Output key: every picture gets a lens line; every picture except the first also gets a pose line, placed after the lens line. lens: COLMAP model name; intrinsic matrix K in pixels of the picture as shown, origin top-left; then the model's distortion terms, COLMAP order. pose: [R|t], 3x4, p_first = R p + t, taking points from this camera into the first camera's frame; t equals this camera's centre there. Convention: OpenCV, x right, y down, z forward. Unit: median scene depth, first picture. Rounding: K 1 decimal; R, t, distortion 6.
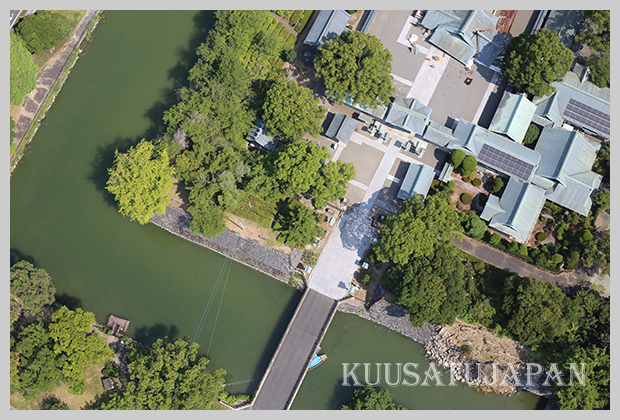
lens RADIAL K [[867.1, 0, 314.4], [0, 867.1, 210.7], [0, 0, 1]] dist [-0.081867, -0.094987]
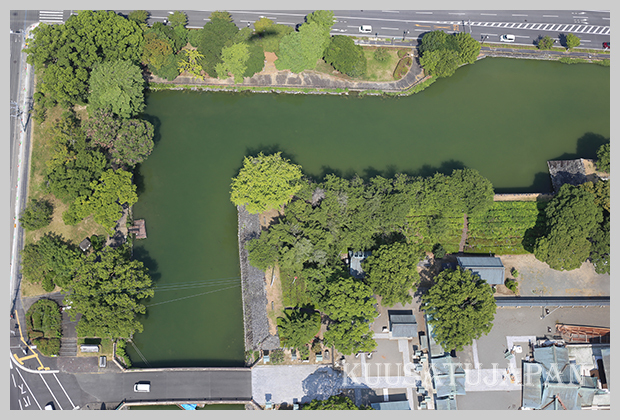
lens RADIAL K [[867.1, 0, 314.4], [0, 867.1, 210.7], [0, 0, 1]] dist [-0.081867, -0.094987]
pose [[0.479180, 0.832571, -0.277871, 0.155502], [-0.876485, 0.470660, -0.101256, 0.038108], [0.046480, 0.292069, 0.955267, -0.026530]]
